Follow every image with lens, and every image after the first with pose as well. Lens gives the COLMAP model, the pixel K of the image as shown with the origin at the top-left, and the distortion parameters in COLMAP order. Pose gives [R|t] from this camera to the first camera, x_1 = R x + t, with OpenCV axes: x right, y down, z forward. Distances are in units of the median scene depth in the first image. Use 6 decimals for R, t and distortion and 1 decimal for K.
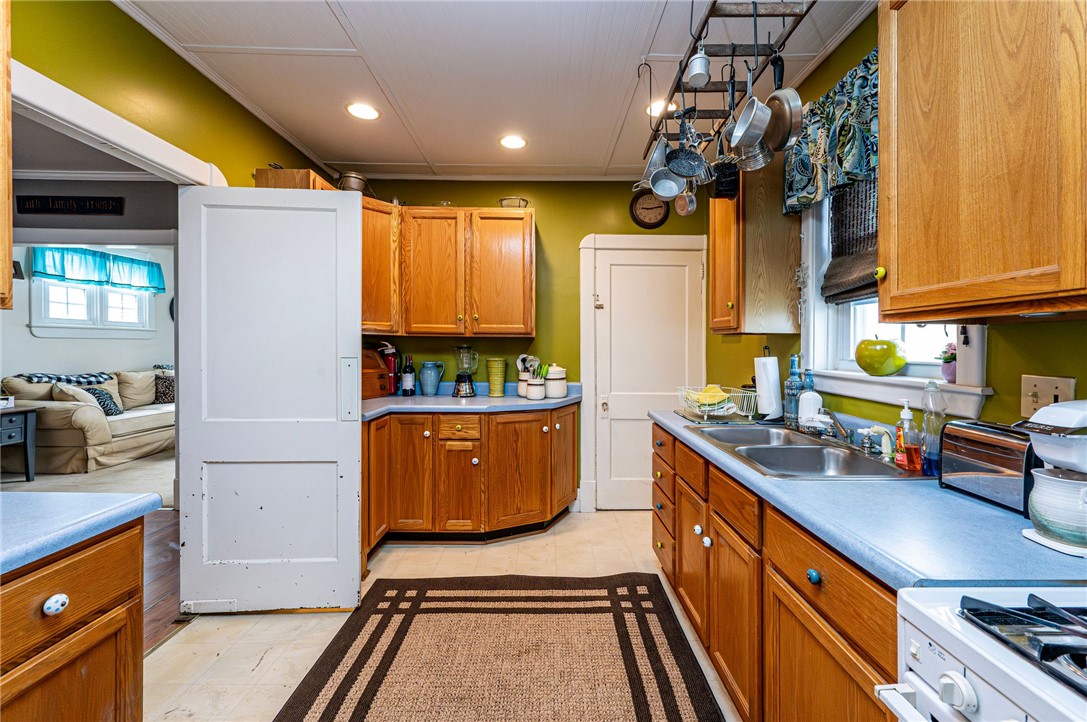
lens RADIAL K [[440.6, 0, 553.2], [0, 440.6, 350.1], [0, 0, 1]] dist [-0.003120, 0.000974]
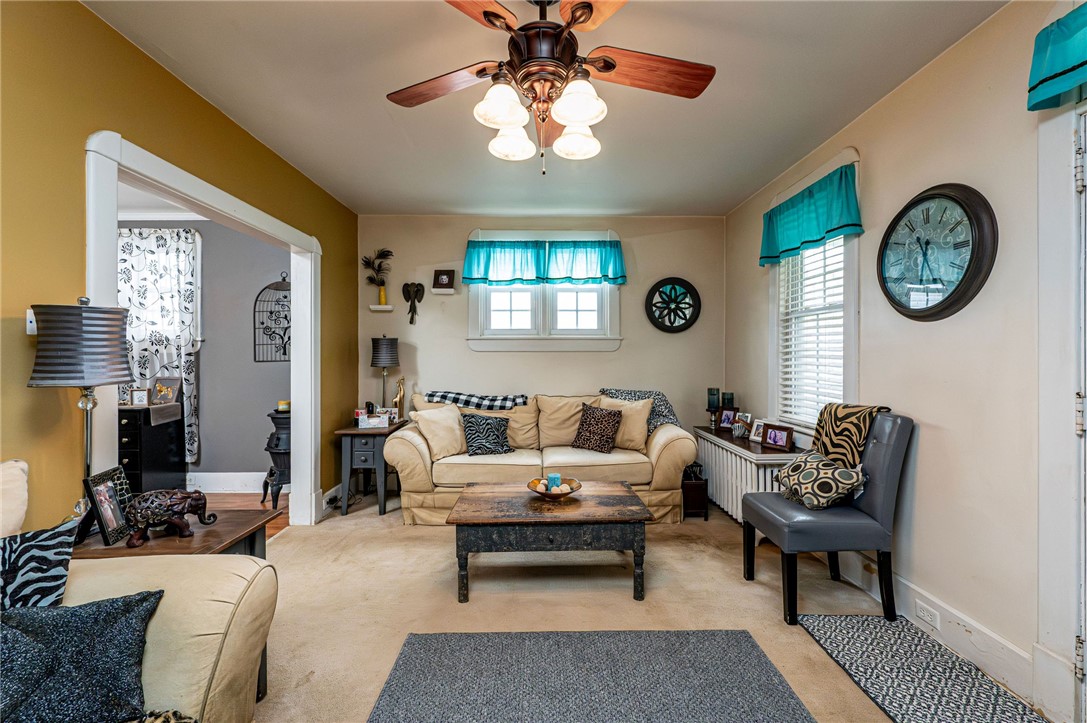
lens RADIAL K [[440.6, 0, 554.8], [0, 440.6, 355.6], [0, 0, 1]] dist [-0.003120, 0.000974]
pose [[-0.013554, -0.013642, -0.999815, -0.389191], [-0.010953, 0.999849, -0.013494, -0.014496], [0.999848, 0.010768, -0.013701, 1.740062]]
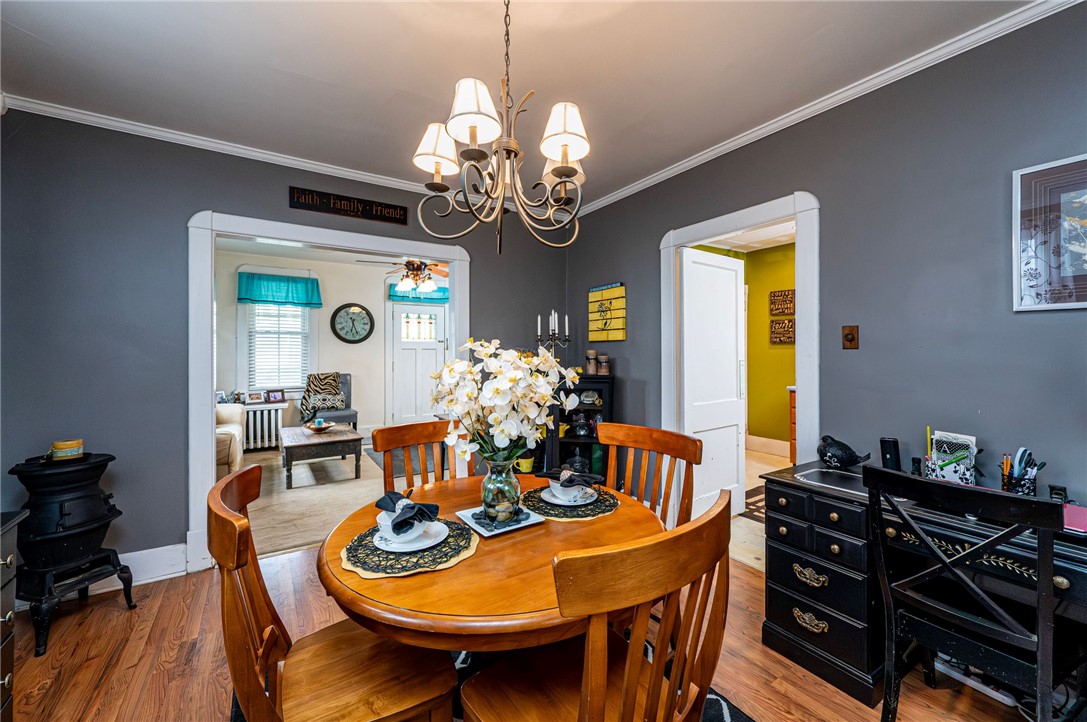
lens RADIAL K [[440.6, 0, 561.0], [0, 440.6, 354.1], [0, 0, 1]] dist [-0.003120, 0.000974]
pose [[0.837010, -0.014540, 0.546995, -1.346866], [0.018462, 0.999828, -0.001673, -0.009634], [-0.546876, 0.011499, 0.837135, -0.020148]]
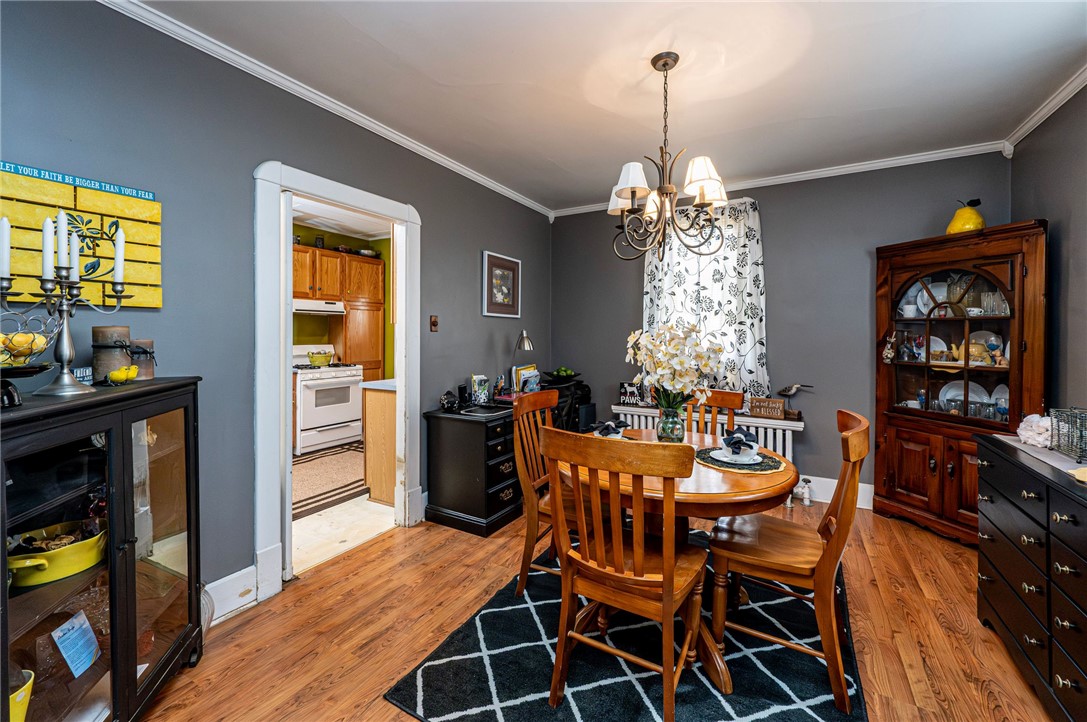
lens RADIAL K [[440.6, 0, 553.5], [0, 440.6, 335.9], [0, 0, 1]] dist [-0.003120, 0.000974]
pose [[-0.857128, -0.017667, 0.514800, -1.315768], [-0.009237, 0.999778, 0.018933, -0.026998], [-0.515021, 0.011473, -0.857101, 1.077713]]
